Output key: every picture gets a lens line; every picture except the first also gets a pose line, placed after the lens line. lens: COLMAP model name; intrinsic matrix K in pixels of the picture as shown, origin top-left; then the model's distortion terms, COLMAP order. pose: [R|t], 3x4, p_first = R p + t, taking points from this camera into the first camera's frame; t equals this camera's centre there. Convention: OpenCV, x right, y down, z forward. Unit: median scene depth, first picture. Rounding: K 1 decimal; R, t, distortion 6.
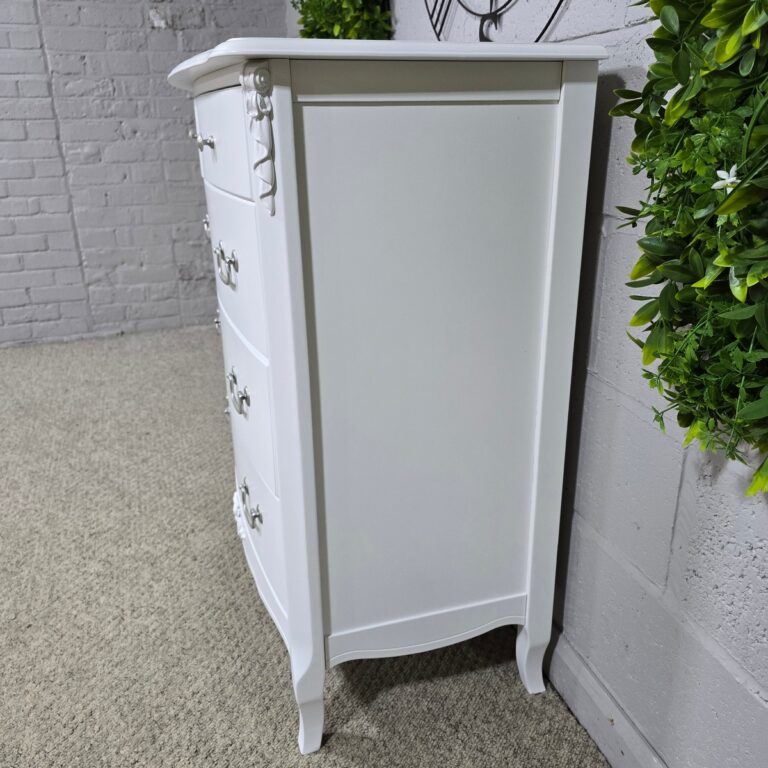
lens RADIAL K [[730.6, 0, 382.6], [0, 730.6, 384.5], [0, 0, 1]] dist [0.047446, 0.000000]
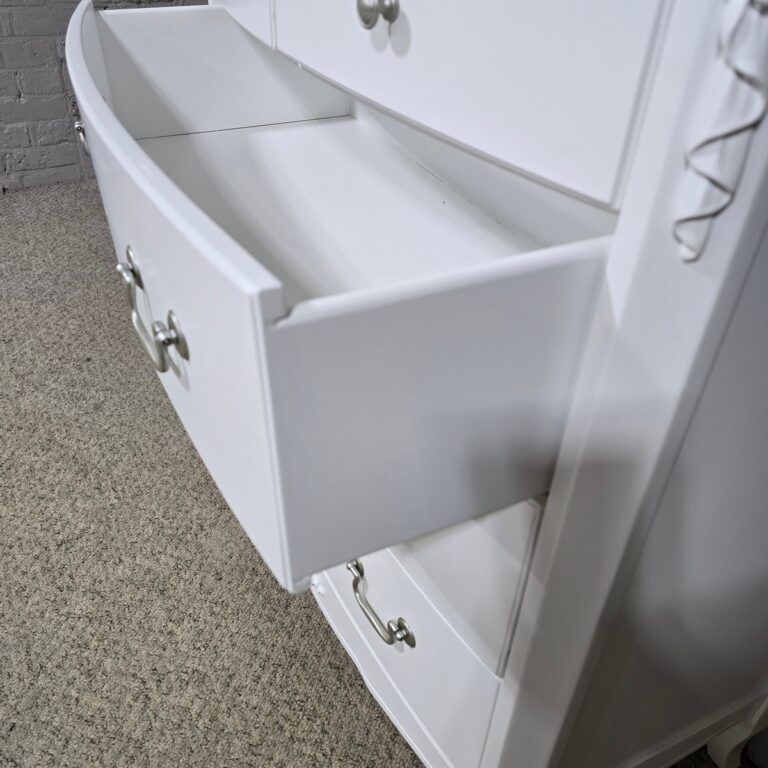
lens RADIAL K [[730.6, 0, 385.2], [0, 730.6, 383.2], [0, 0, 1]] dist [0.047446, 0.000000]
pose [[0.986464, -0.054984, 0.154483, -0.187296], [0.013442, 0.966051, 0.258002, -0.138487], [-0.163425, -0.252433, 0.953714, 0.301344]]
